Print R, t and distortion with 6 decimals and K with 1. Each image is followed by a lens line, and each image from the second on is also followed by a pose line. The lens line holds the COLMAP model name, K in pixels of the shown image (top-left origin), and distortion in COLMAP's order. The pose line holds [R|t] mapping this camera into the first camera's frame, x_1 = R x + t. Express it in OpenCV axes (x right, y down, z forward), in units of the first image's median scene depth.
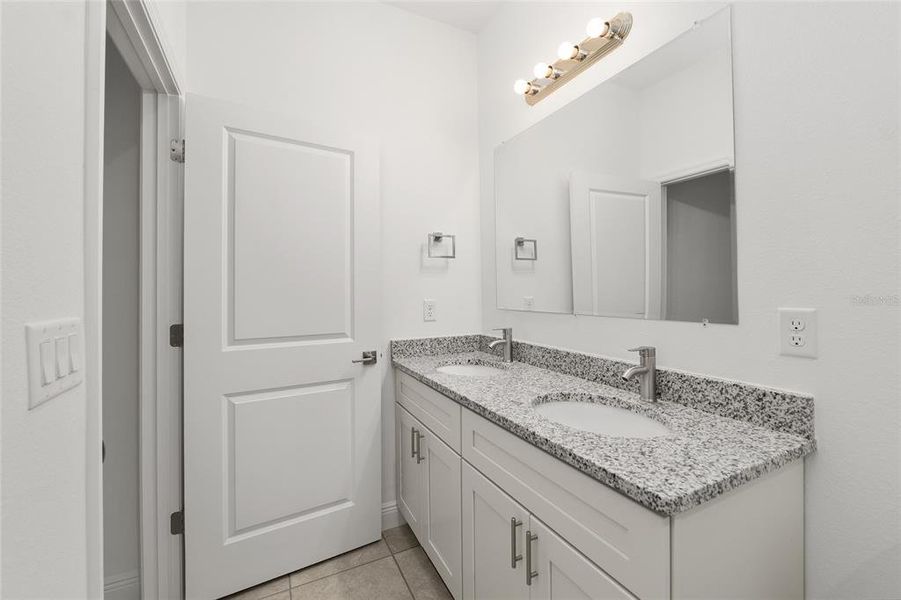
lens RADIAL K [[350.6, 0, 442.5], [0, 350.6, 285.4], [0, 0, 1]] dist [-0.003174, -0.000041]
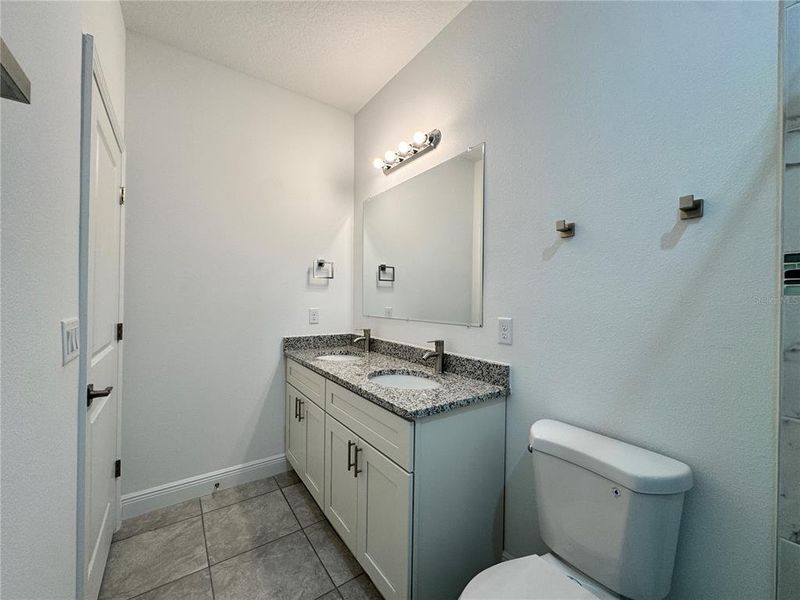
lens RADIAL K [[321.7, 0, 400.5], [0, 321.7, 297.2], [0, 0, 1]] dist [-0.003077, -0.000123]
pose [[0.988299, 0.023863, 0.150653, 0.163580], [-0.025722, 0.999615, 0.010400, -0.036979], [-0.150347, -0.014153, 0.988532, -0.456313]]
